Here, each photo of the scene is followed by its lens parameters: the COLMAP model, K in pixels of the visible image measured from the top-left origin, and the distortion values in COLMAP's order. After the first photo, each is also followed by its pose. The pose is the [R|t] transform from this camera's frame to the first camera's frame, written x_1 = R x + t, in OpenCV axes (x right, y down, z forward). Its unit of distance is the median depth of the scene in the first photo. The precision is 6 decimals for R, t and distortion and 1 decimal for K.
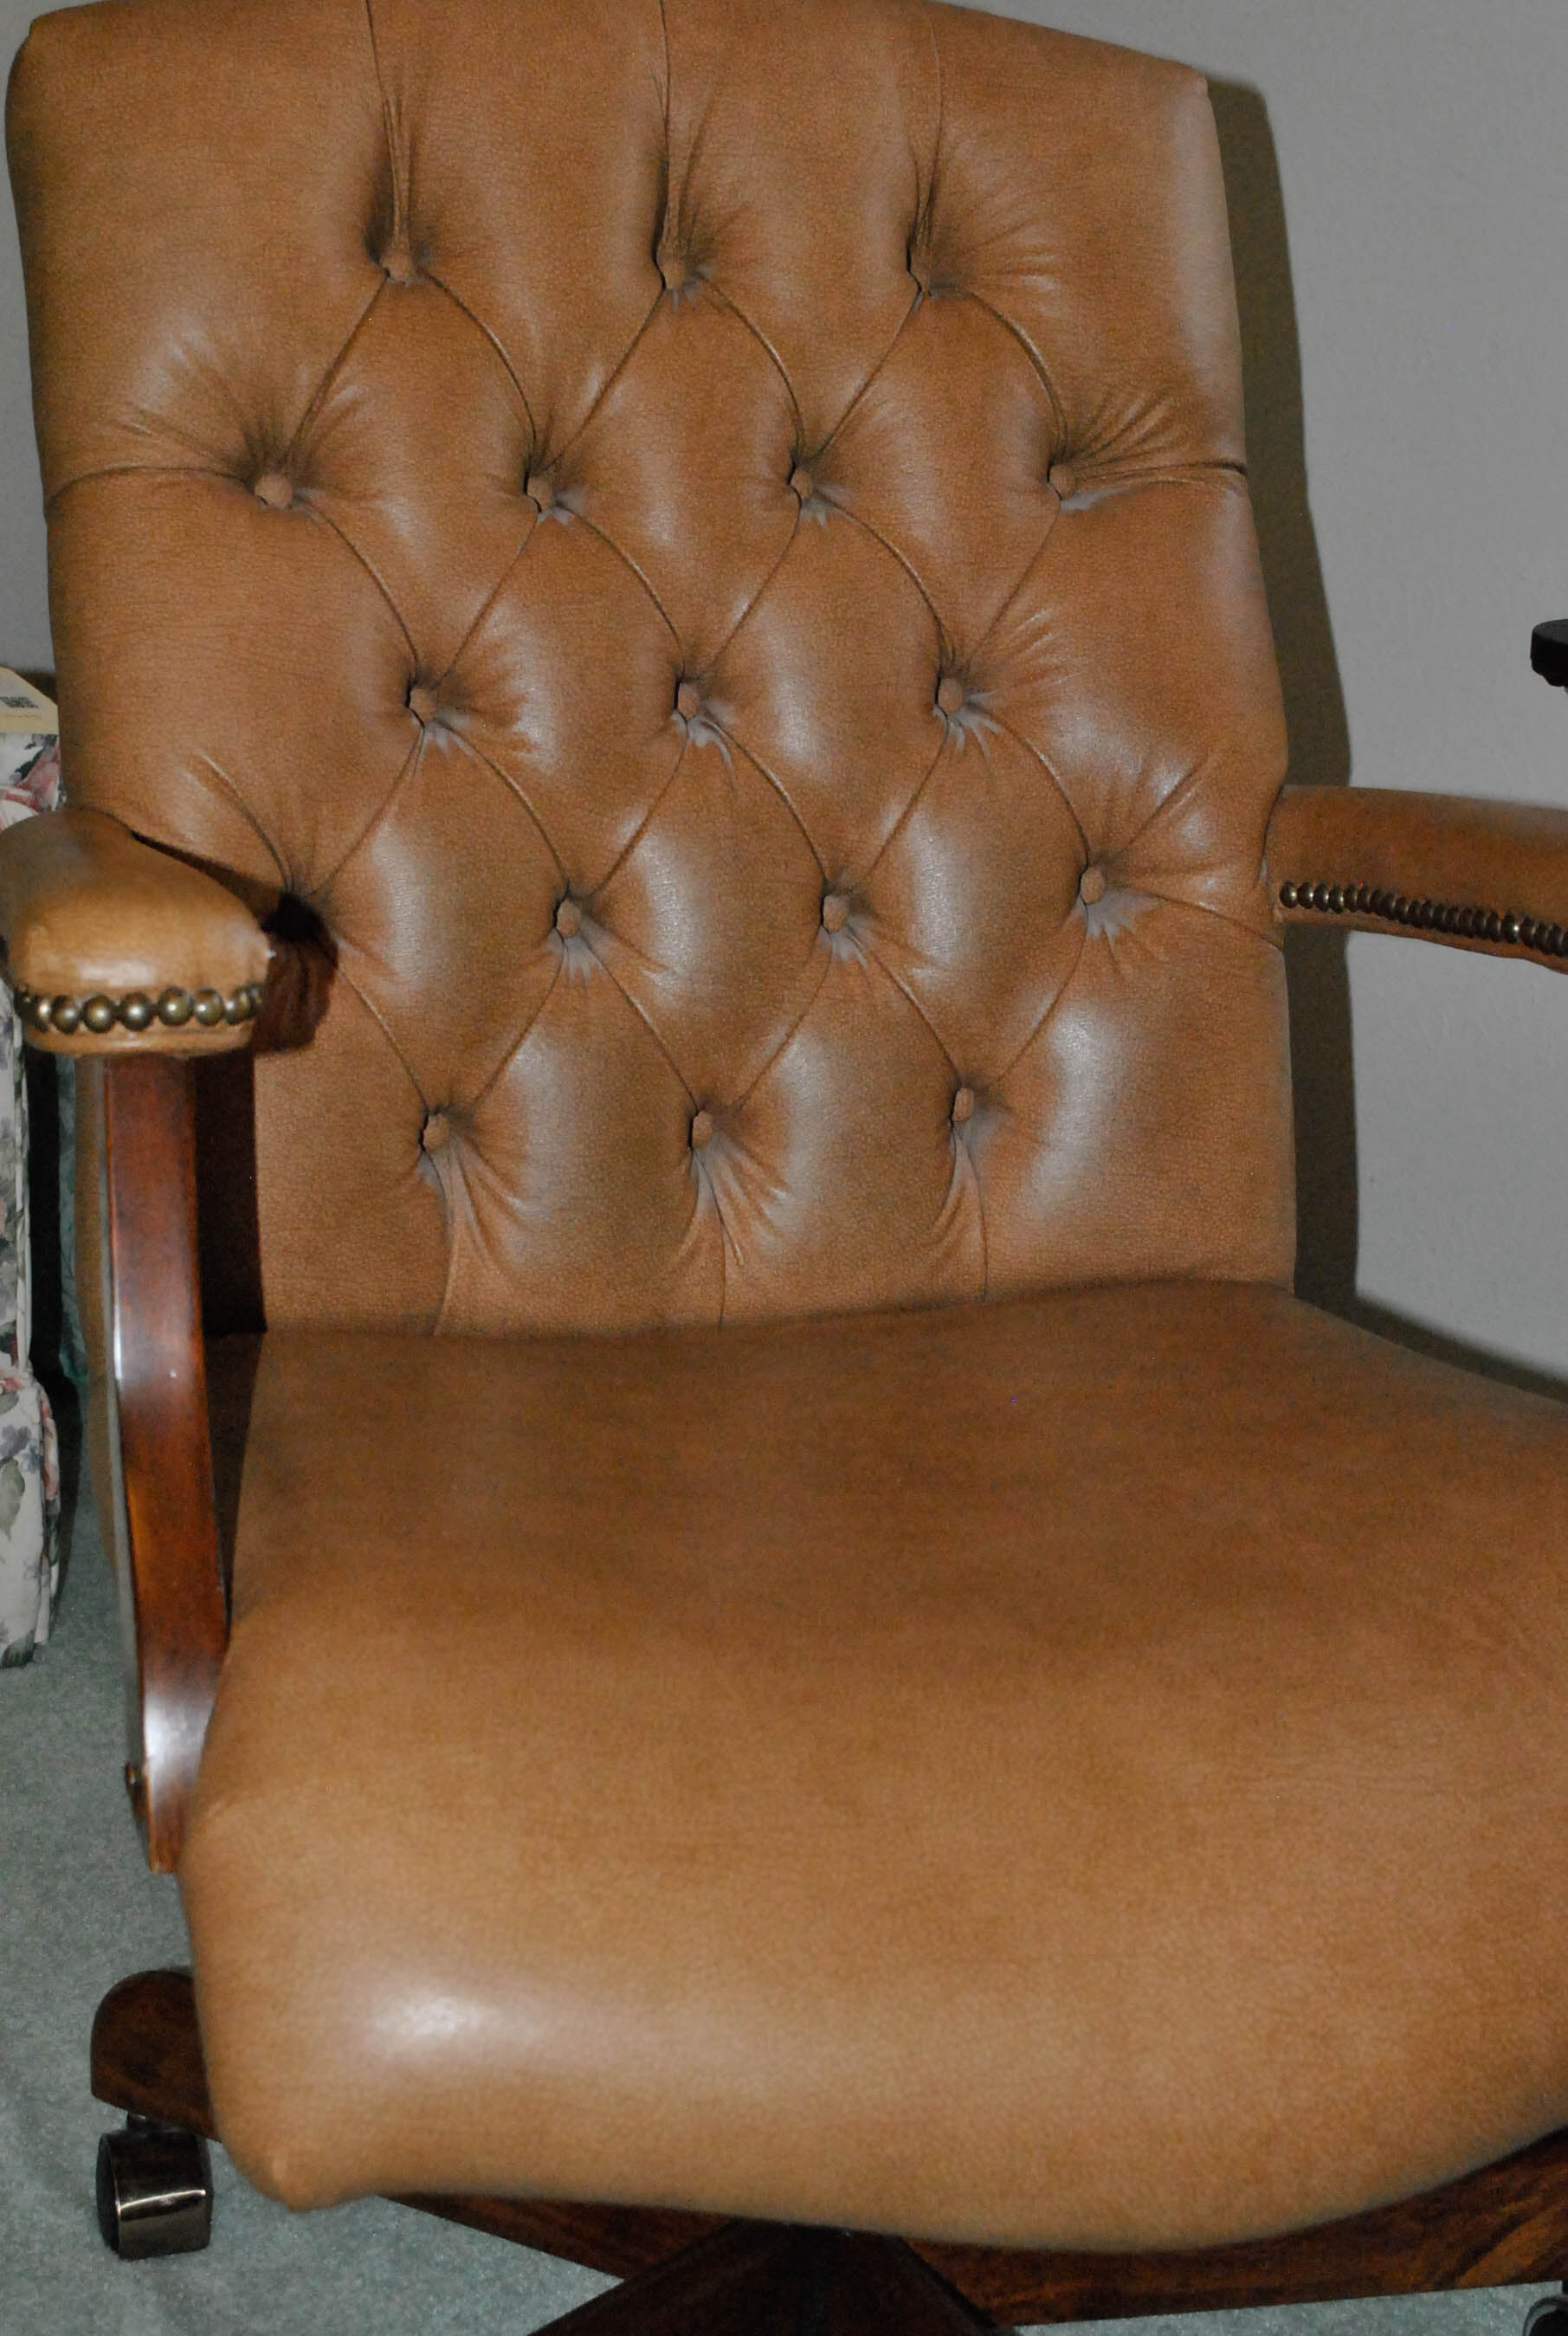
lens RADIAL K [[3360.8, 0, 784.0], [0, 3360.8, 1168.0], [0, 0, 1]] dist [-0.036465, -0.052451]
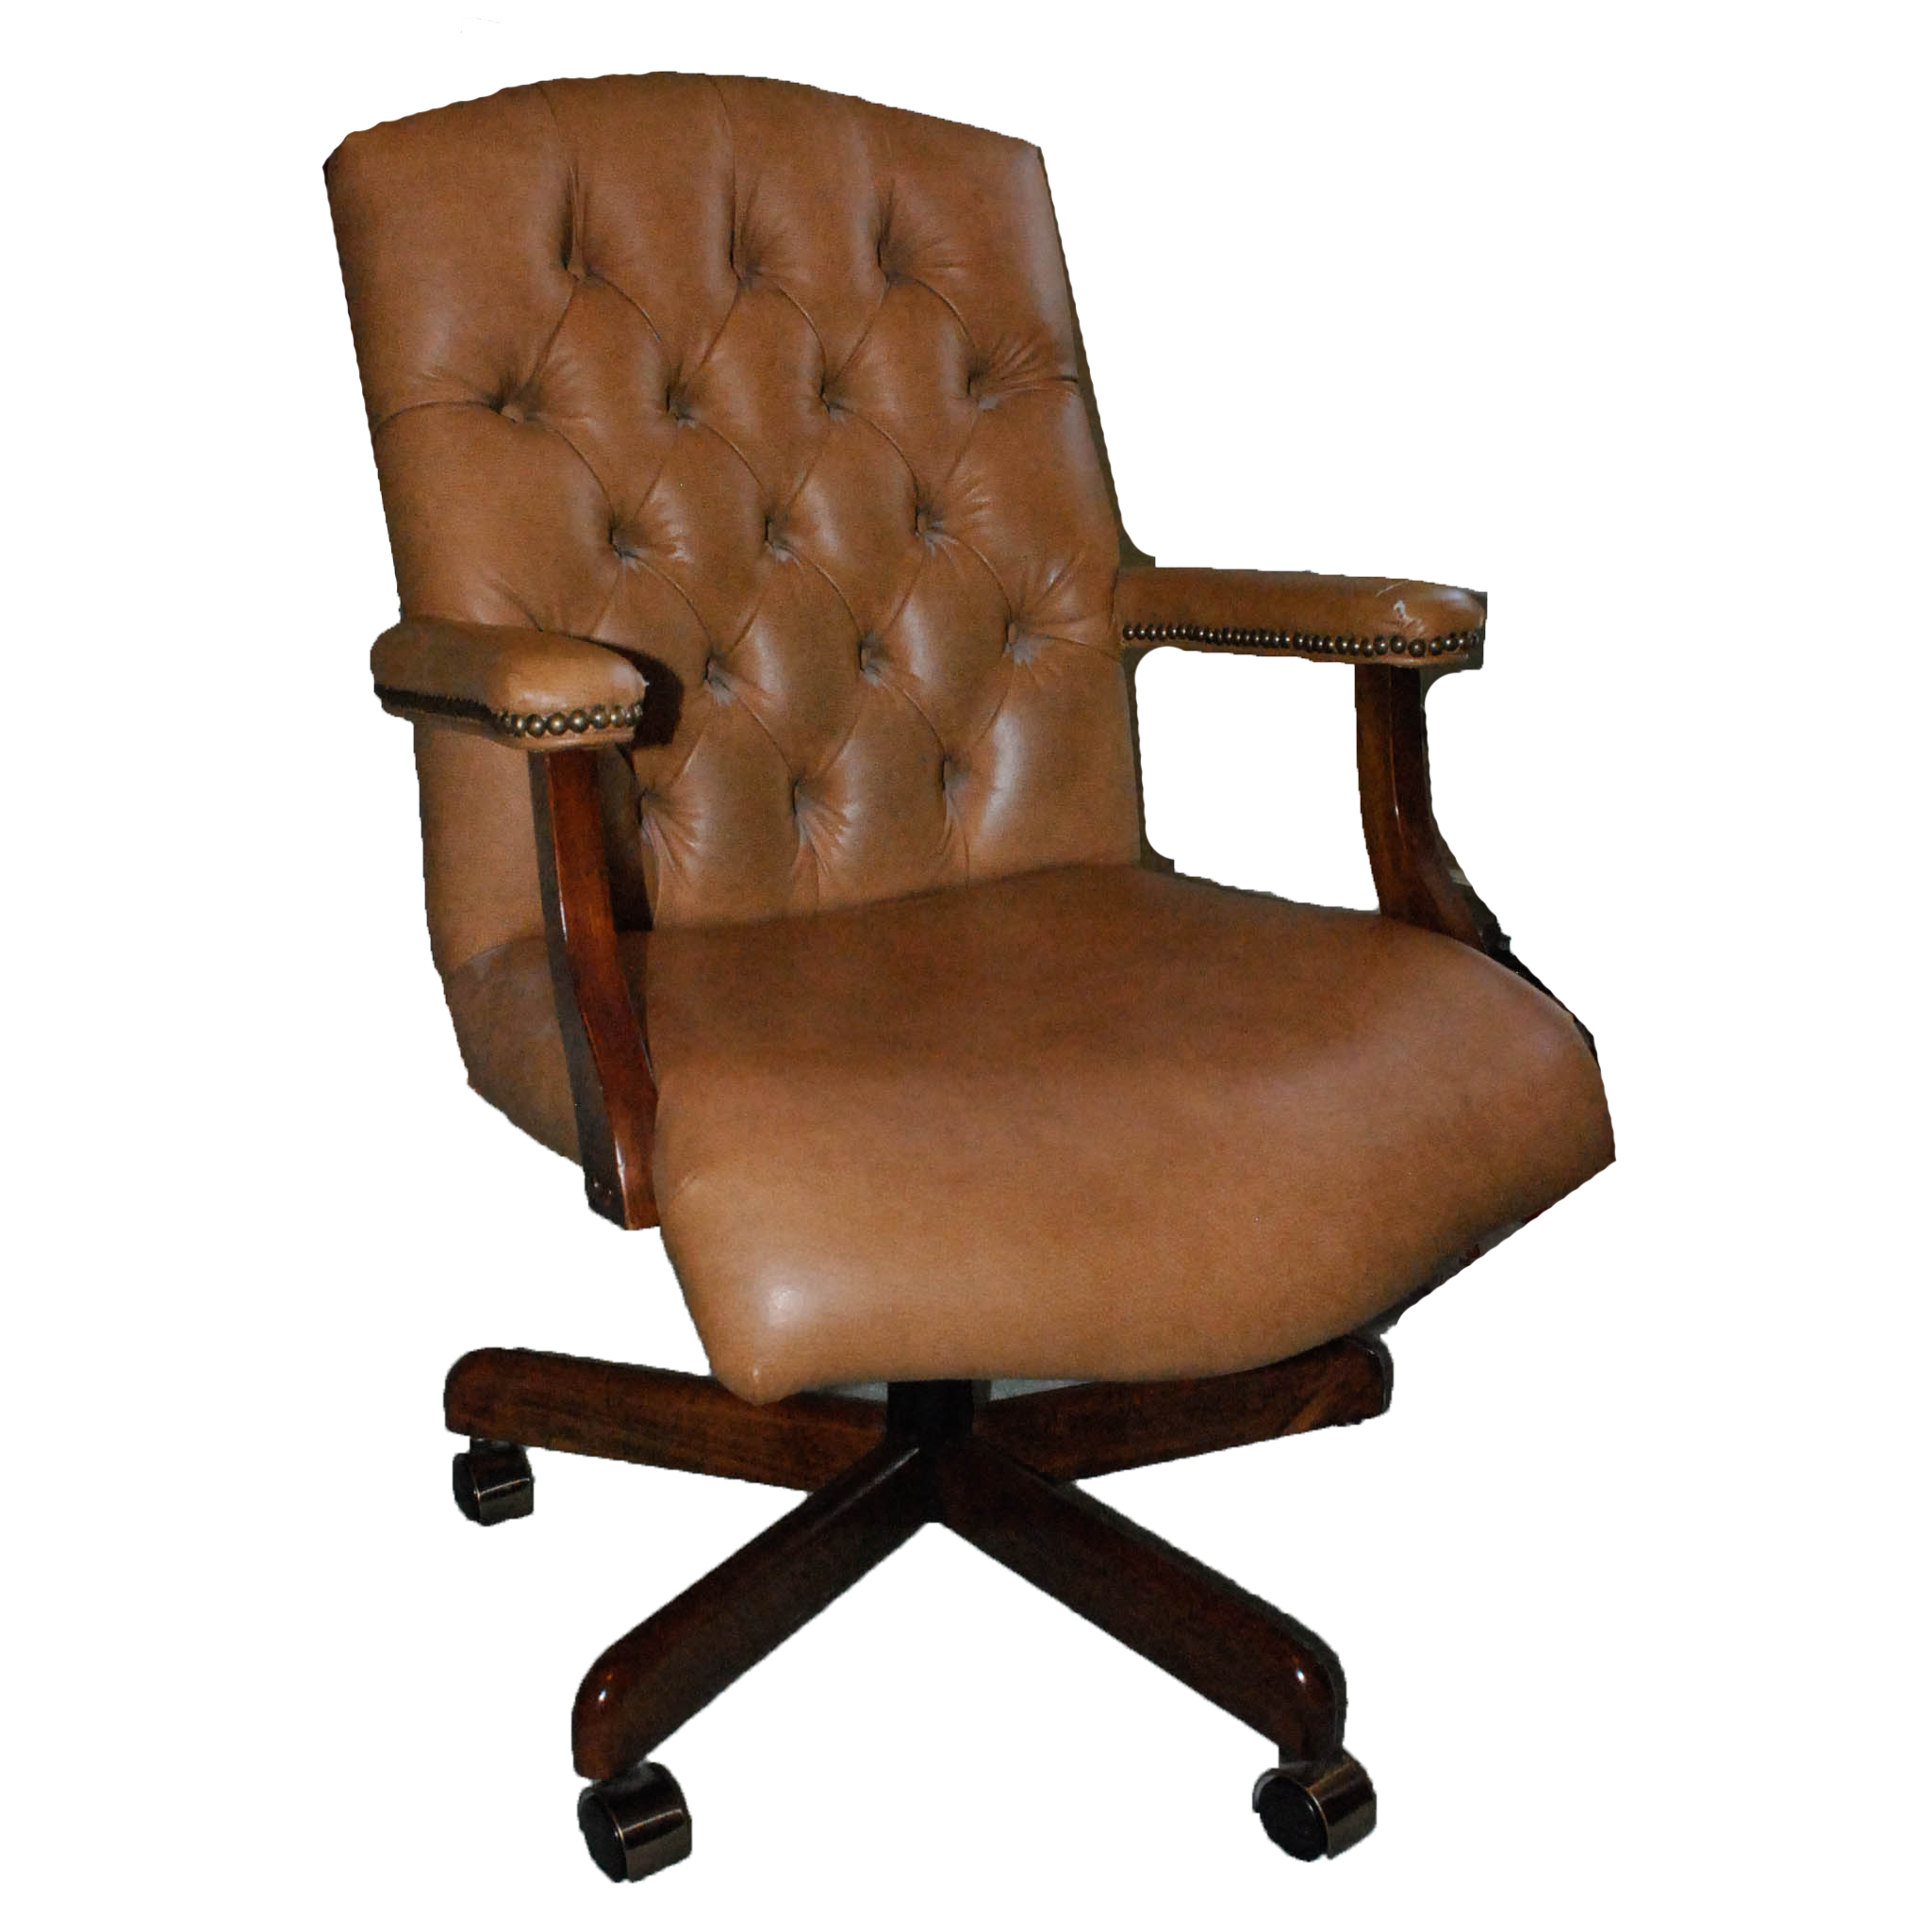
lens RADIAL K [[2290.4, 0, 966.0], [0, 2290.4, 965.5], [0, 0, 1]] dist [-0.075873, 0.007597]
pose [[0.976596, -0.083317, 0.198287, -0.175023], [0.075842, 0.996103, 0.045014, 0.027874], [-0.201265, -0.028922, 0.979110, -0.116273]]
